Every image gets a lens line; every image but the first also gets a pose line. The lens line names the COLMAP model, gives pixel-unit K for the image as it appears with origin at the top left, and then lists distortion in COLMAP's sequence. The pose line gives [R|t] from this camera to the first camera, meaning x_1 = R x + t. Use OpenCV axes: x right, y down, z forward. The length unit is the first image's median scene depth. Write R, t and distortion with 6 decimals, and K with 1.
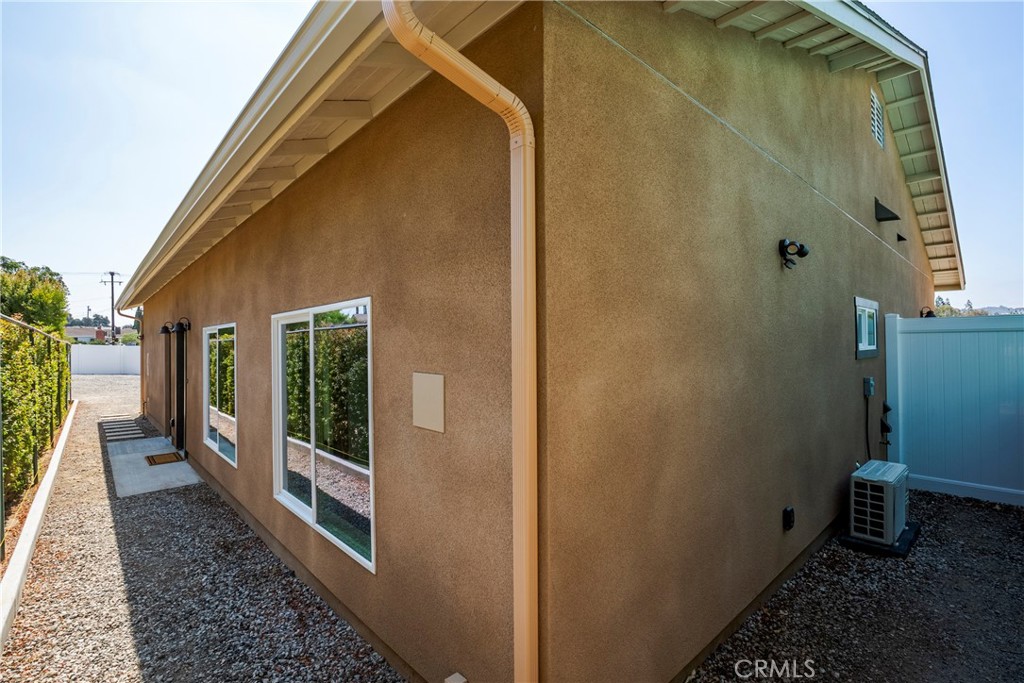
lens RADIAL K [[480.8, 0, 512.1], [0, 480.8, 346.1], [0, 0, 1]] dist [-0.005705, 0.000969]
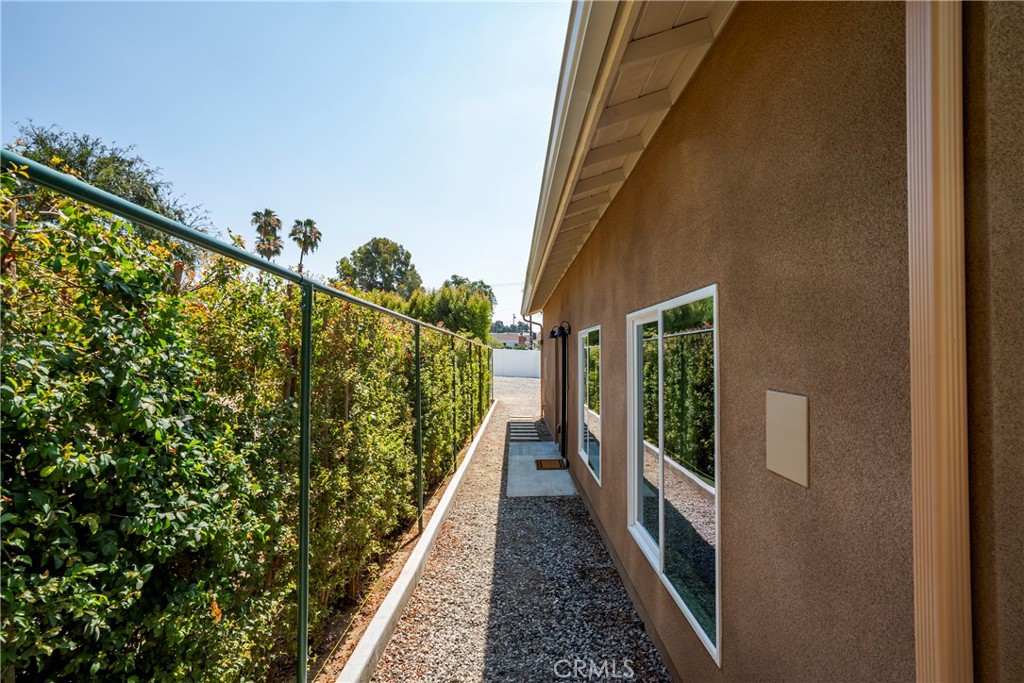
lens RADIAL K [[583.2, 0, 512.0], [0, 583.2, 341.5], [0, 0, 1]] dist [-0.034715, 0.045600]
pose [[0.737157, -0.006789, -0.675687, 0.049291], [-0.005330, 0.999860, -0.015861, 0.000673], [0.675700, 0.015293, 0.737018, 0.092350]]
